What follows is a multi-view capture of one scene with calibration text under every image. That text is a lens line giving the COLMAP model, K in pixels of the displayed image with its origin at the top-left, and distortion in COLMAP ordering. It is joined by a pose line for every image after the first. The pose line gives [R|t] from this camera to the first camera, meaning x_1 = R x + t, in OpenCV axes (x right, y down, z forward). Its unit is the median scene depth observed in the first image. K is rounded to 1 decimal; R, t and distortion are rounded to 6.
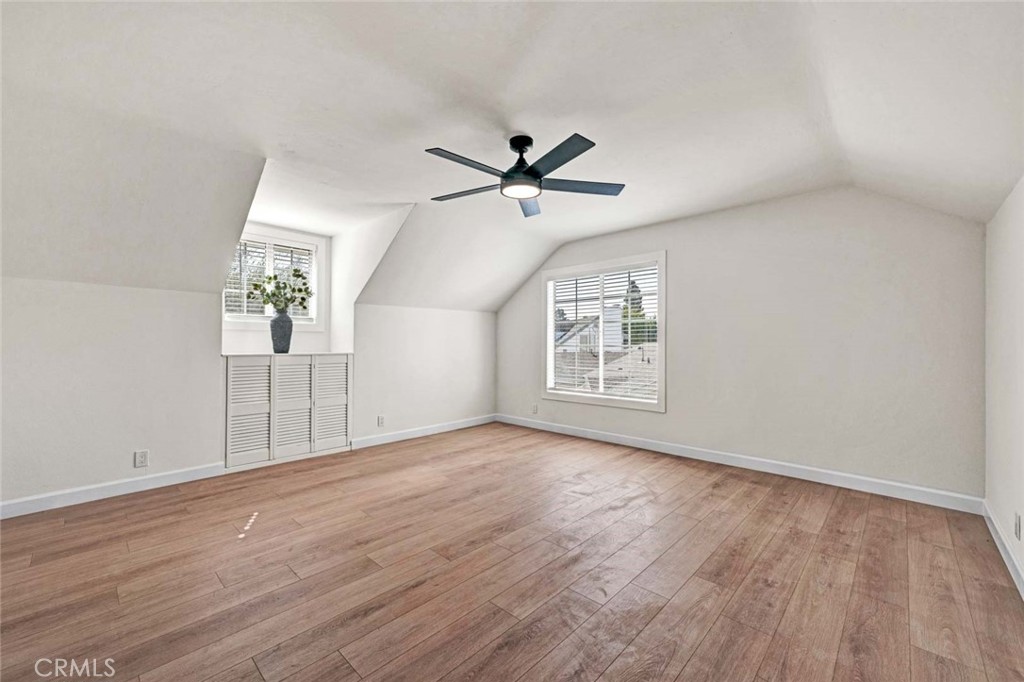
lens RADIAL K [[417.9, 0, 514.1], [0, 417.9, 341.7], [0, 0, 1]] dist [-0.005603, -0.000497]
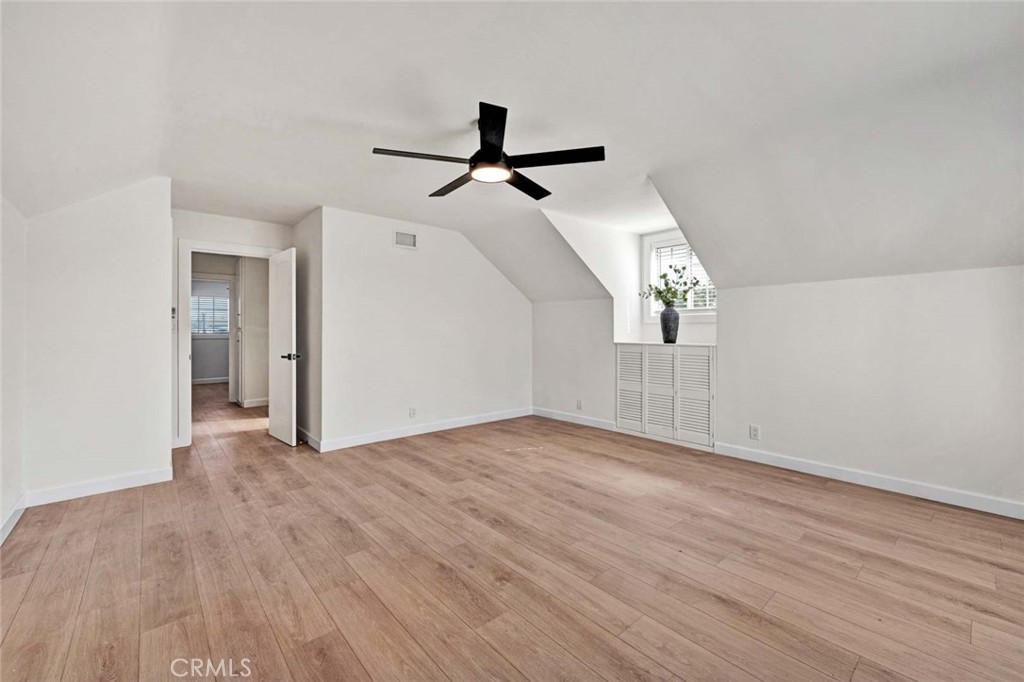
lens RADIAL K [[417.9, 0, 514.2], [0, 417.9, 334.1], [0, 0, 1]] dist [-0.005603, -0.000497]
pose [[-0.092228, 0.003873, -0.995730, 0.670027], [-0.001141, 0.999991, 0.003995, -0.001175], [0.995737, 0.001504, -0.092223, 0.796007]]
